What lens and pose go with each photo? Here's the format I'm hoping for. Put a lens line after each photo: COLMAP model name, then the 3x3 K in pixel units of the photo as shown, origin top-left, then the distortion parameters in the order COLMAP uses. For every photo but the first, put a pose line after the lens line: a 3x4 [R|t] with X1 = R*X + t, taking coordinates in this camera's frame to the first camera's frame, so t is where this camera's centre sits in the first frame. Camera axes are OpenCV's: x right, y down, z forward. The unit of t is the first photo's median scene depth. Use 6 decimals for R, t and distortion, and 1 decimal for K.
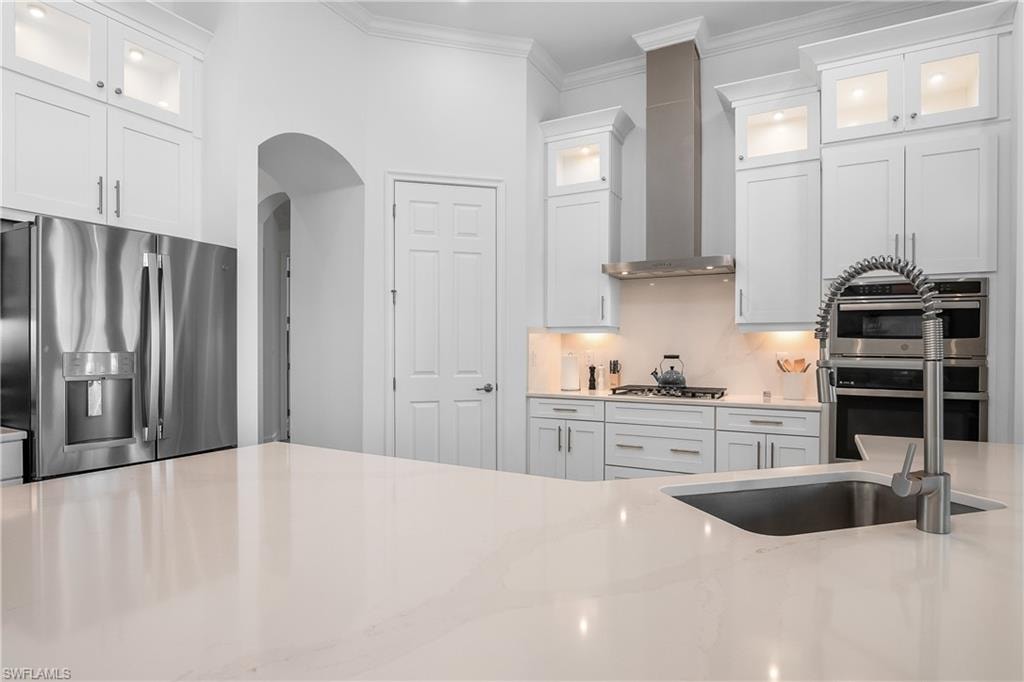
lens RADIAL K [[560.4, 0, 506.4], [0, 560.4, 344.4], [0, 0, 1]] dist [-0.008429, 0.000917]
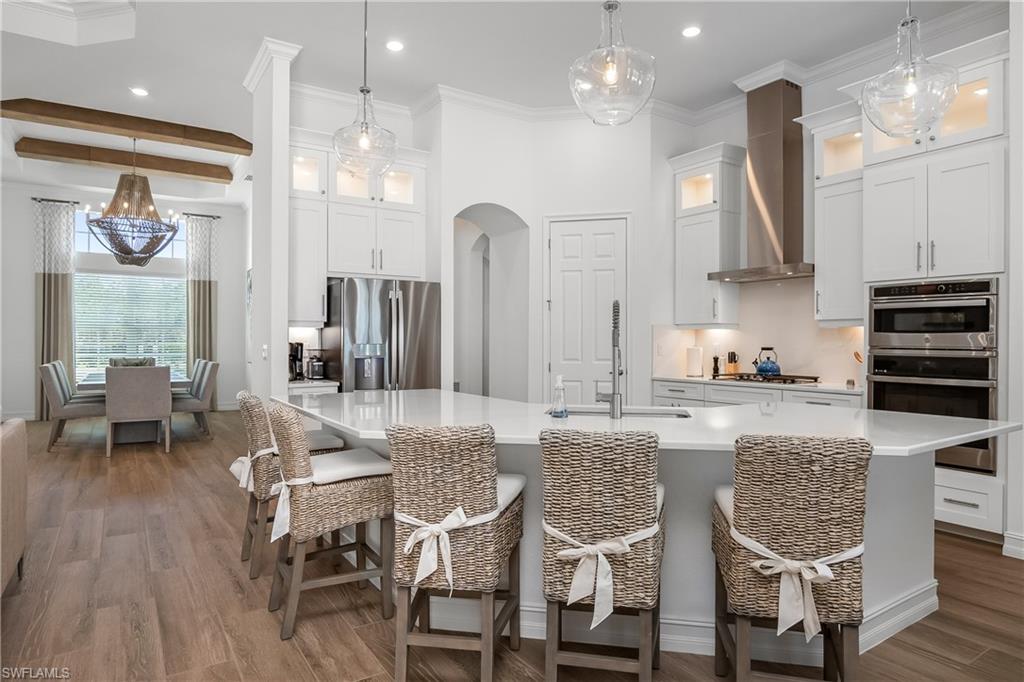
lens RADIAL K [[610.3, 0, 514.8], [0, 610.3, 341.3], [0, 0, 1]] dist [0.000105, -0.001101]
pose [[0.888391, -0.002123, -0.459082, 0.414051], [0.004337, 0.999983, 0.003769, -0.000732], [0.459067, -0.005339, 0.888386, -0.389968]]
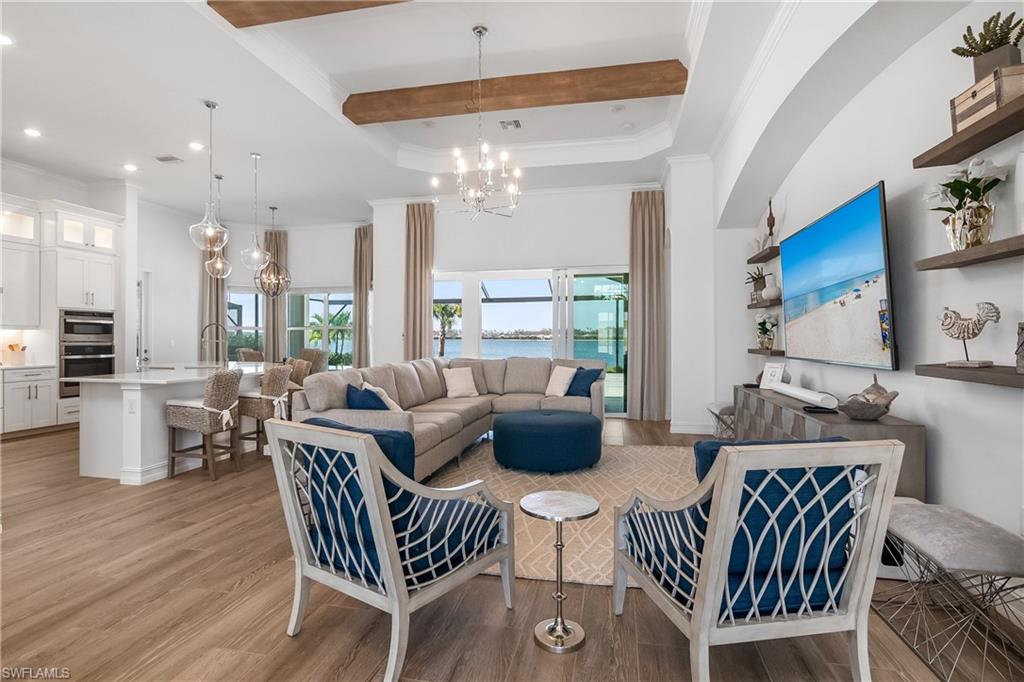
lens RADIAL K [[505.3, 0, 512.7], [0, 505.3, 336.2], [0, 0, 1]] dist [-0.019458, 0.001494]
pose [[-0.309058, 0.001279, 0.951042, -1.521151], [-0.003560, 0.999991, -0.002501, -0.002313], [-0.951036, -0.004158, -0.309051, -0.080771]]
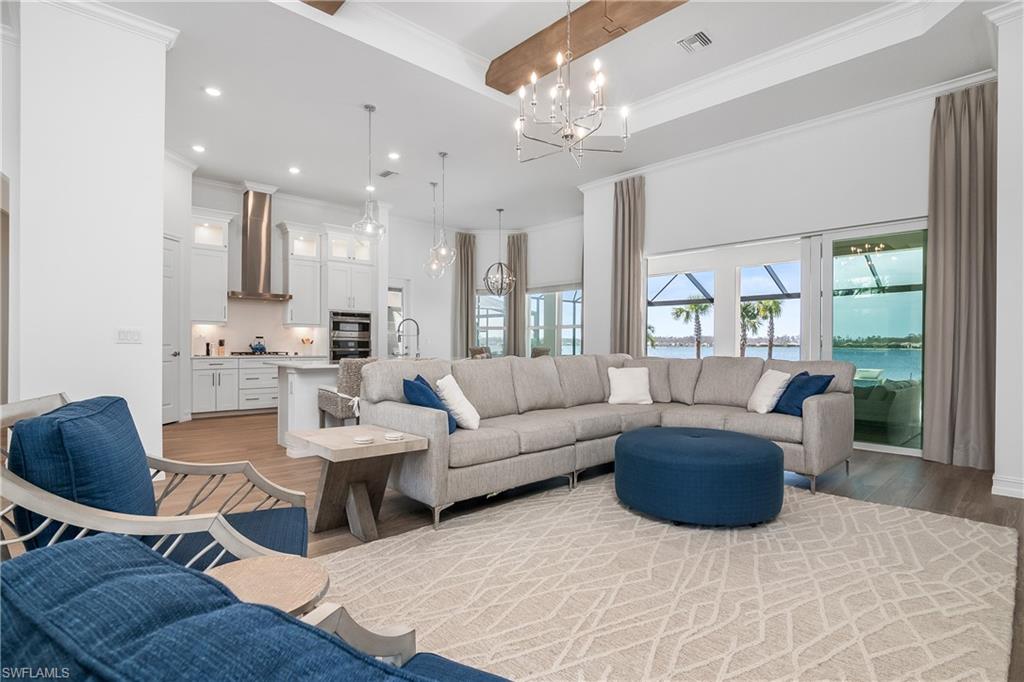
lens RADIAL K [[505.3, 0, 514.7], [0, 505.3, 346.5], [0, 0, 1]] dist [-0.019458, 0.001494]
pose [[0.294213, -0.004715, 0.955728, -1.261764], [-0.008994, 0.999930, 0.007702, 0.032881], [-0.955697, -0.010861, 0.294150, -0.503132]]
